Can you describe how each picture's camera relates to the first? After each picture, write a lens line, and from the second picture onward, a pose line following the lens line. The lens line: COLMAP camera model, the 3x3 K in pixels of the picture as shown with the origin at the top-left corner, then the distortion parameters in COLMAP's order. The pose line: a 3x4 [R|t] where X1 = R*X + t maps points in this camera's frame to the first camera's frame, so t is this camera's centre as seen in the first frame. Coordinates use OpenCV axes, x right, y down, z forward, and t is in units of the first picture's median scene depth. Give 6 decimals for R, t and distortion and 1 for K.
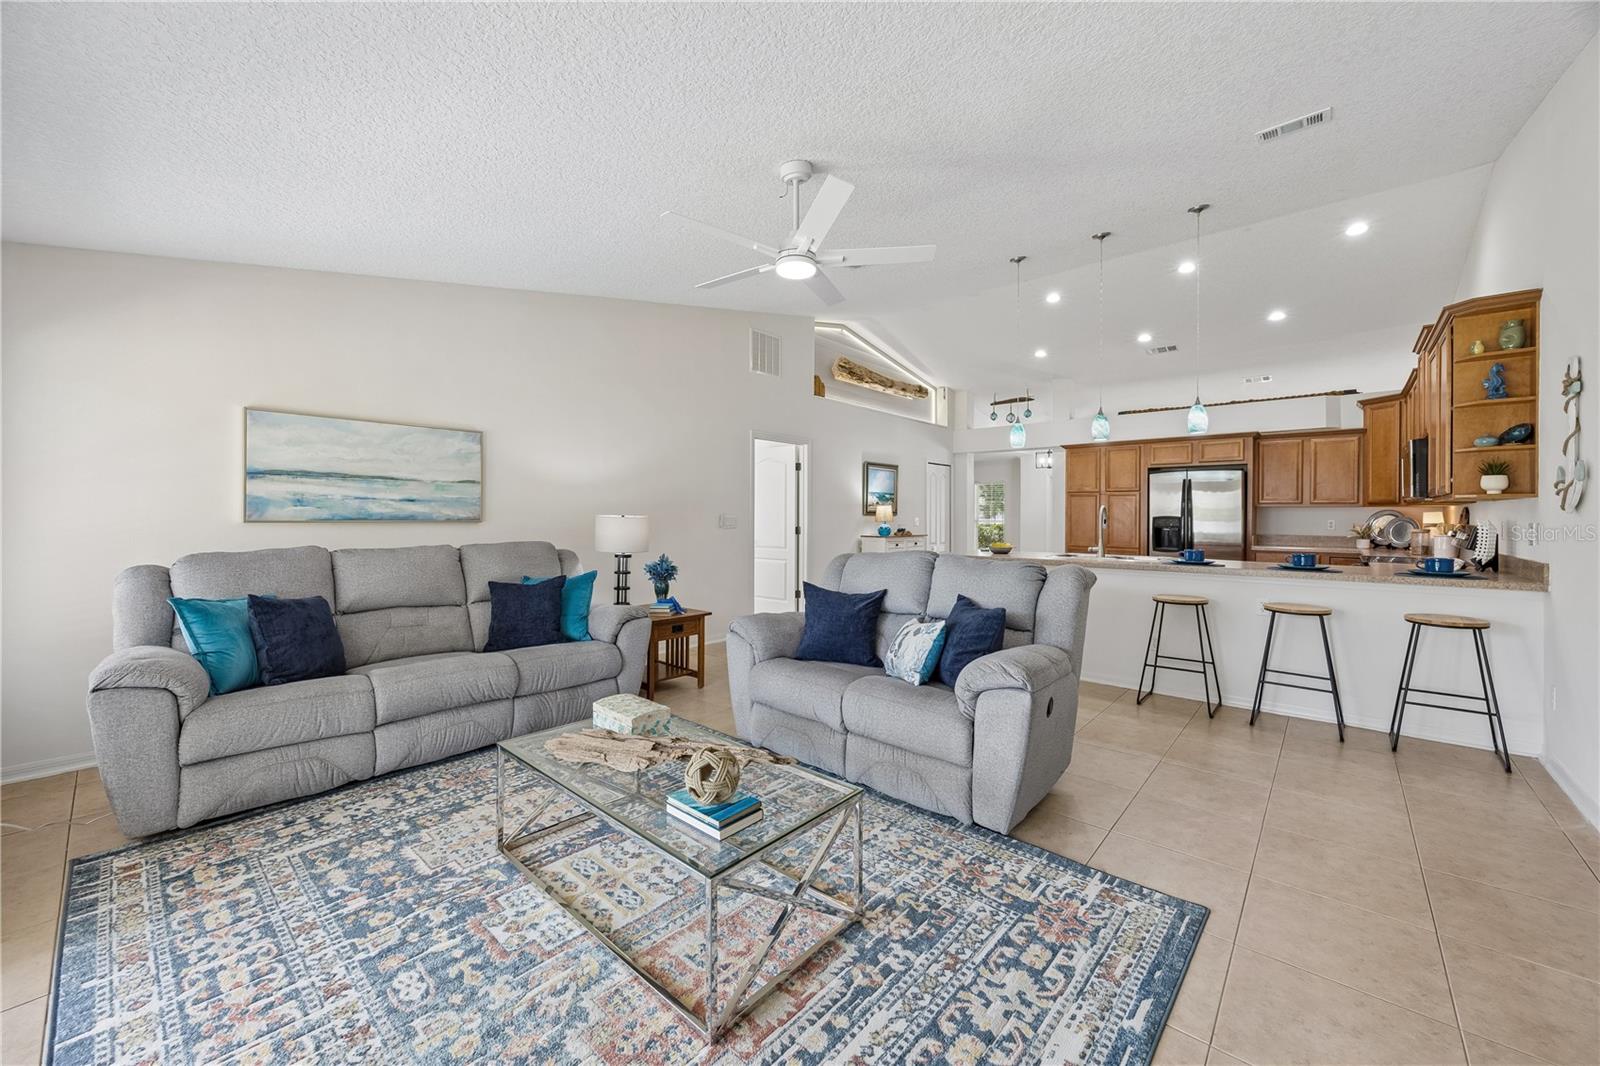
lens RADIAL K [[614.2, 0, 796.3], [0, 614.2, 517.4], [0, 0, 1]] dist [-0.005497, 0.000327]
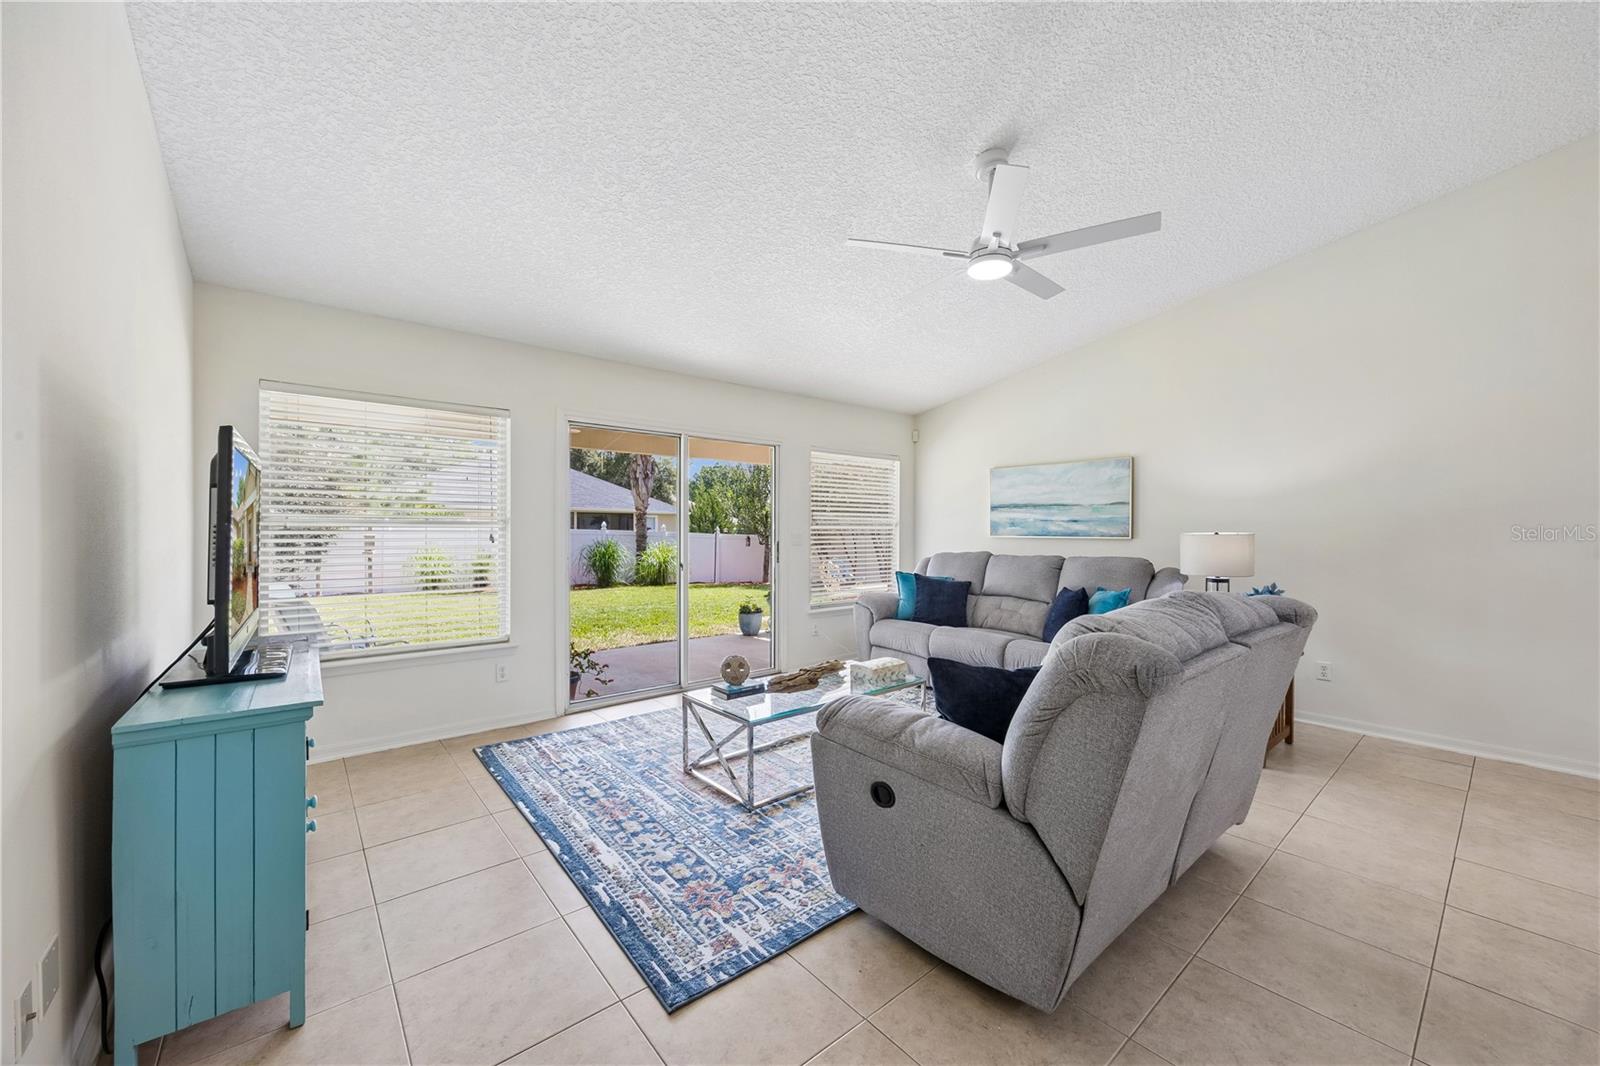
lens RADIAL K [[614.2, 0, 813.1], [0, 614.2, 534.2], [0, 0, 1]] dist [-0.005497, 0.000327]
pose [[-0.144535, 0.000041, -0.989500, 1.407734], [-0.005623, 0.999984, 0.000863, 0.003153], [0.989484, 0.005689, -0.144533, 1.261237]]
